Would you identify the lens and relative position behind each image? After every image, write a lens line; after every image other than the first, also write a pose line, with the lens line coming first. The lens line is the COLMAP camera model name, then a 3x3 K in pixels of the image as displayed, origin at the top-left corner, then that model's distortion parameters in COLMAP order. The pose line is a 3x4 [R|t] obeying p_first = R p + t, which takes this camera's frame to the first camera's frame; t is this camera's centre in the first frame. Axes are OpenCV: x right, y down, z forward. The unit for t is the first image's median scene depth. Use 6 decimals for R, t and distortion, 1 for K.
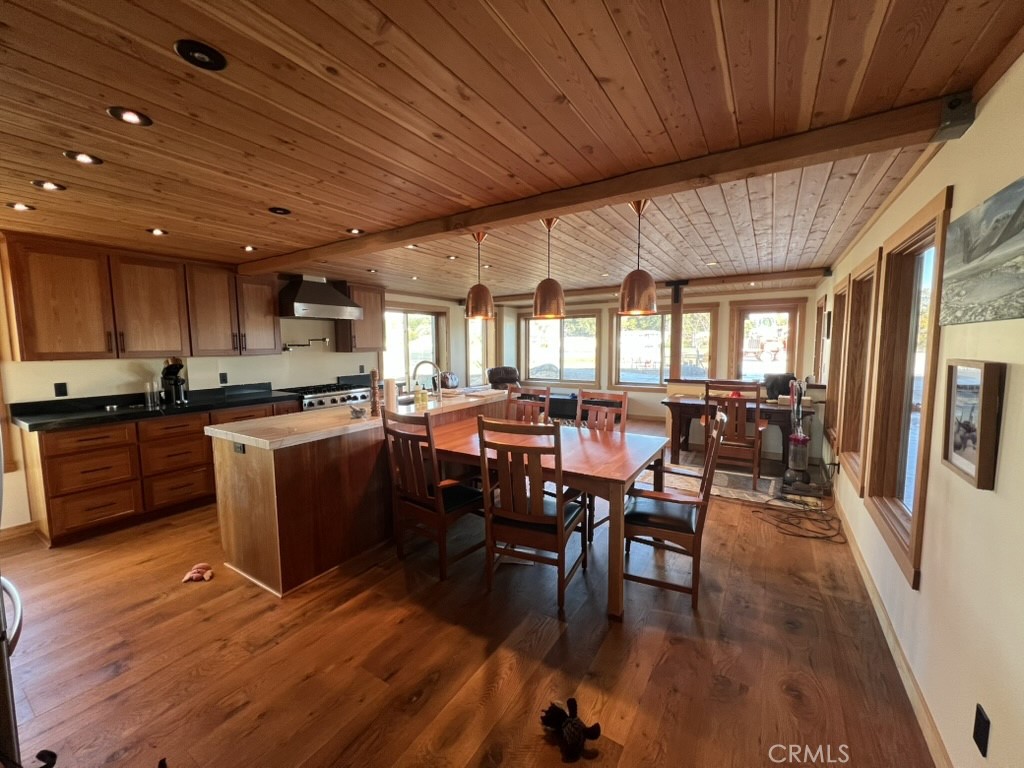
lens RADIAL K [[409.2, 0, 513.1], [0, 409.2, 380.7], [0, 0, 1]] dist [0.001118, -0.000521]
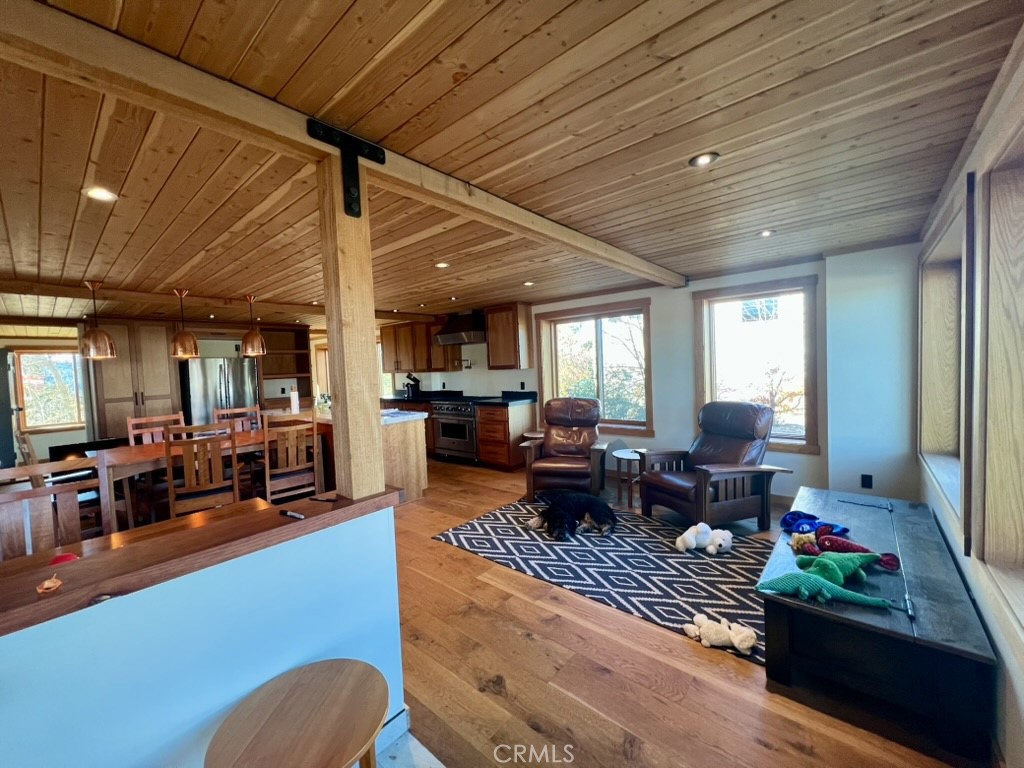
lens RADIAL K [[409.2, 0, 509.7], [0, 409.2, 382.4], [0, 0, 1]] dist [0.001118, -0.000521]
pose [[-0.149475, 0.047386, -0.987629, 0.824076], [-0.051966, 0.997094, 0.055705, -0.118846], [0.987399, 0.059650, -0.146578, 1.454207]]
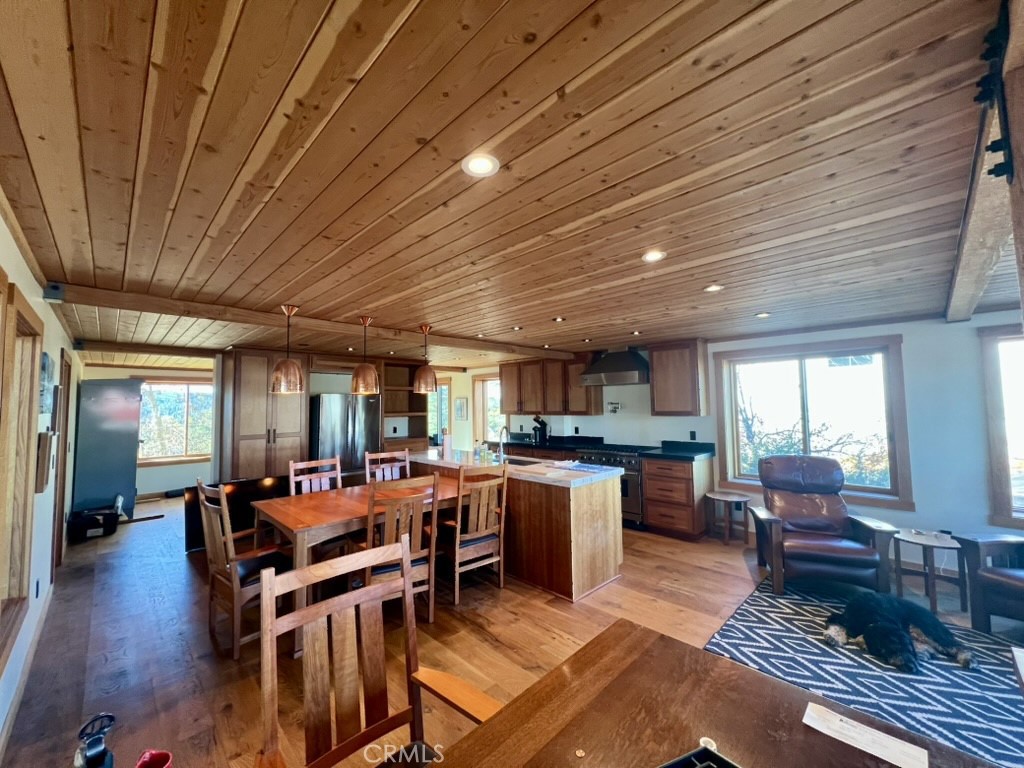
lens RADIAL K [[409.2, 0, 509.4], [0, 409.2, 383.9], [0, 0, 1]] dist [0.001118, -0.000521]
pose [[-0.232301, -0.046897, -0.971513, 0.732393], [-0.077974, 0.996520, -0.029459, -0.105749], [0.969514, 0.068909, -0.235149, 1.070167]]
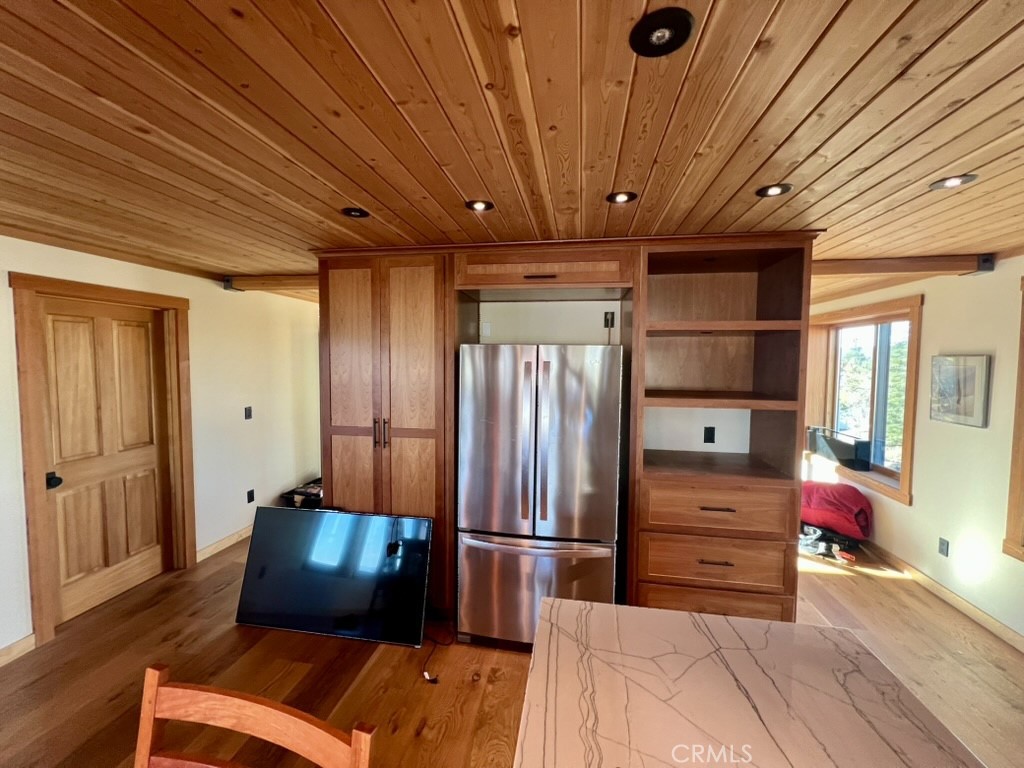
lens RADIAL K [[409.2, 0, 509.2], [0, 409.2, 383.2], [0, 0, 1]] dist [0.001118, -0.000521]
pose [[-0.925378, 0.015774, -0.378717, -0.182735], [-0.042269, 0.988608, 0.144457, -0.096319], [0.376681, 0.149686, -0.914169, 0.729423]]
